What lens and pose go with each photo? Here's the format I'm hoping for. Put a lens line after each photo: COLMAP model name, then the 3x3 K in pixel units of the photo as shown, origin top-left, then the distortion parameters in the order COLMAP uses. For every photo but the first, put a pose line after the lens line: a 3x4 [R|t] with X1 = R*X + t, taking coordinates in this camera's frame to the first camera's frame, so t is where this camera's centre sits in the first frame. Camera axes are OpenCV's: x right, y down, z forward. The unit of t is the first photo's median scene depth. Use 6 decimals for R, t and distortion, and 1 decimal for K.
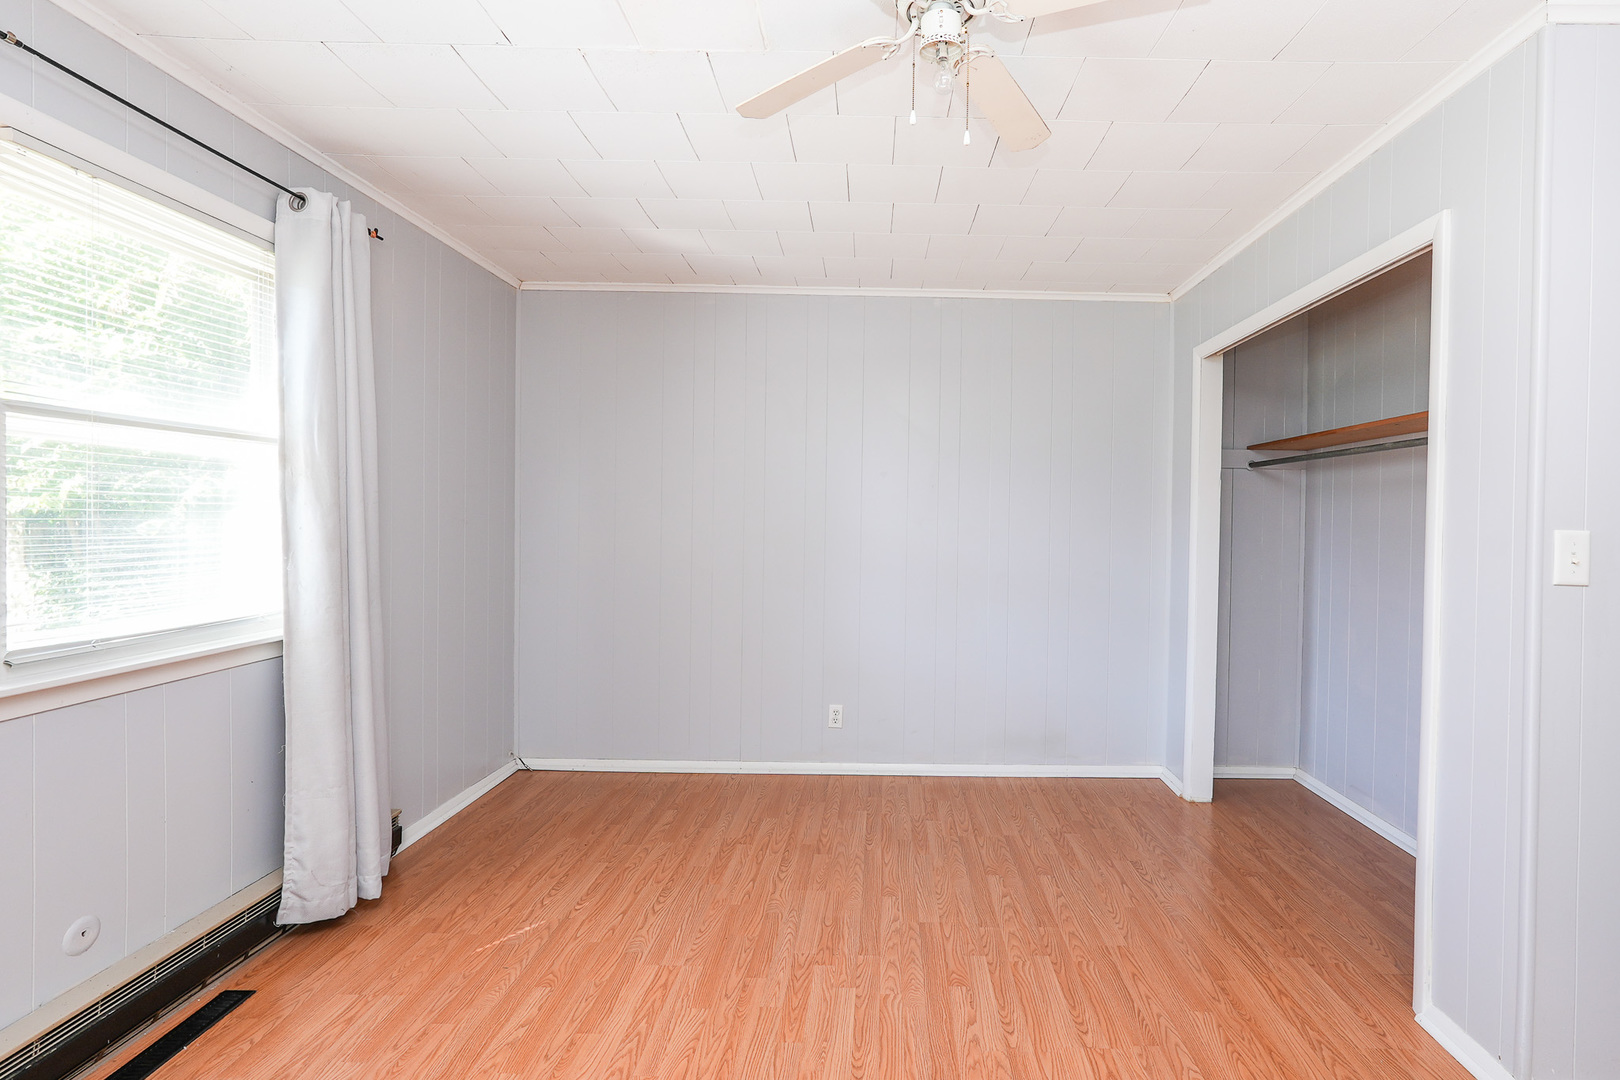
lens RADIAL K [[798.5, 0, 810.0], [0, 798.5, 524.6], [0, 0, 1]] dist [-0.009817, 0.002418]
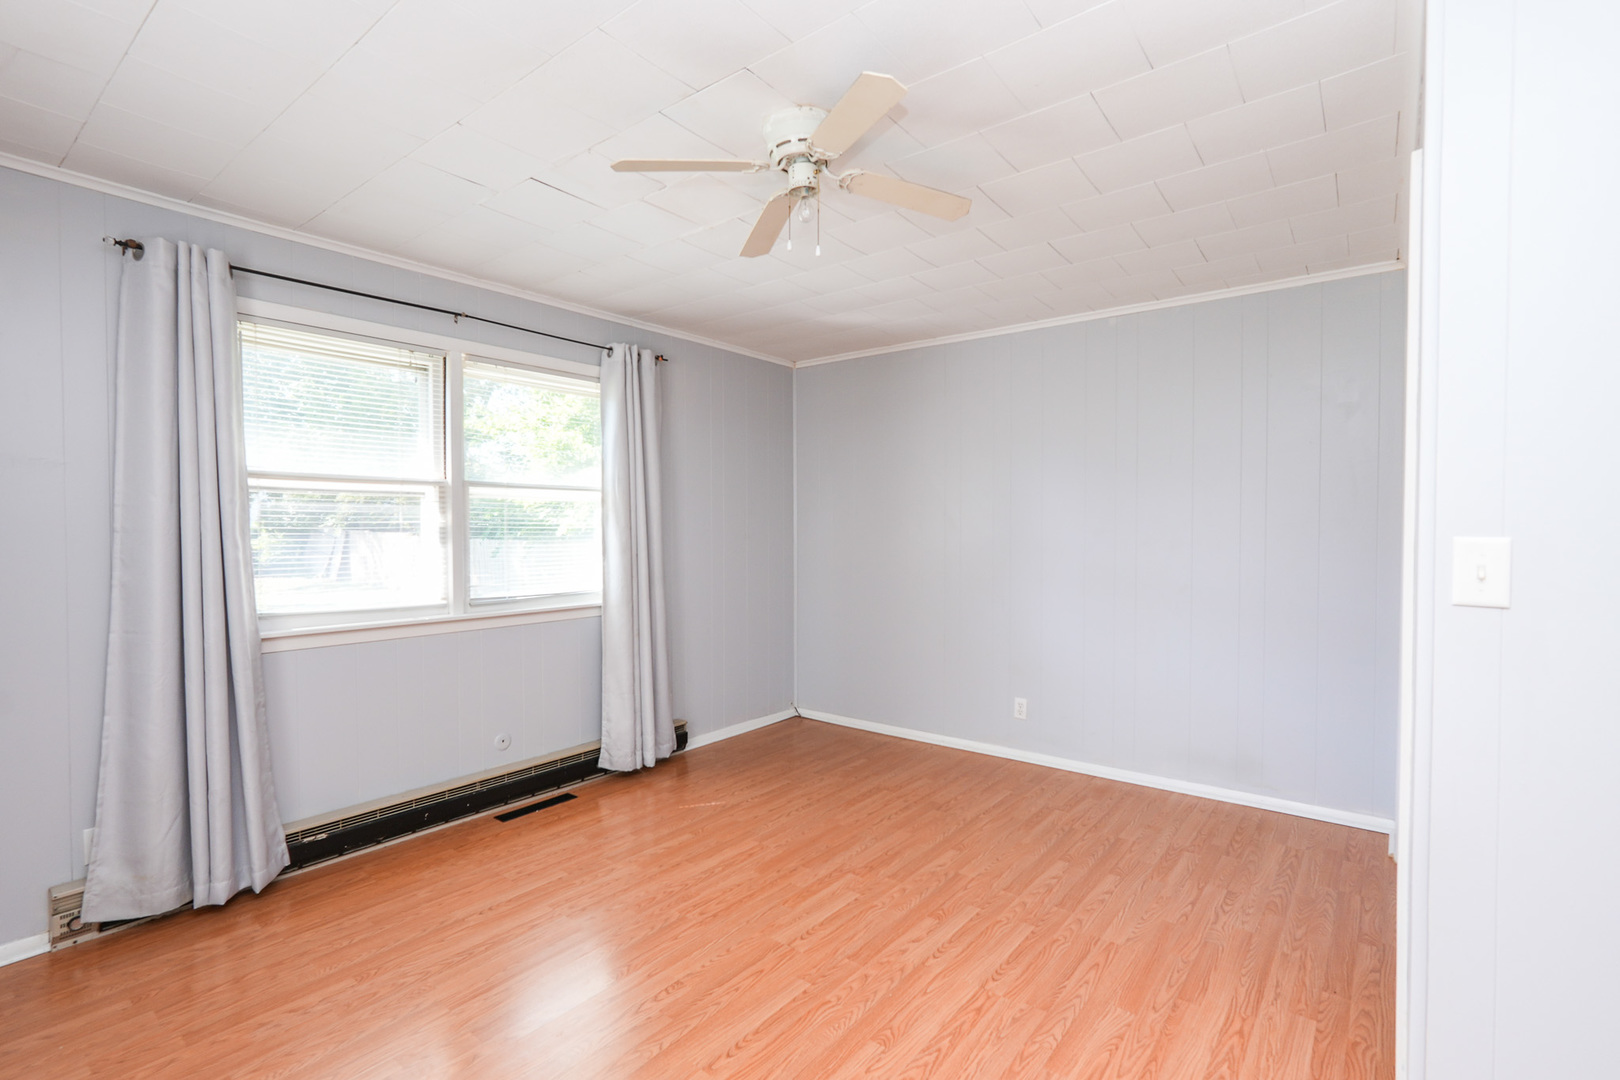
lens RADIAL K [[740.0, 0, 802.0], [0, 740.0, 540.0], [0, 0, 1]] dist [-0.018295, 0.008553]
pose [[0.783567, -0.004030, -0.621294, 0.640990], [0.003932, 0.999991, -0.001528, 0.006081], [0.621294, -0.001246, 0.783576, 0.001110]]
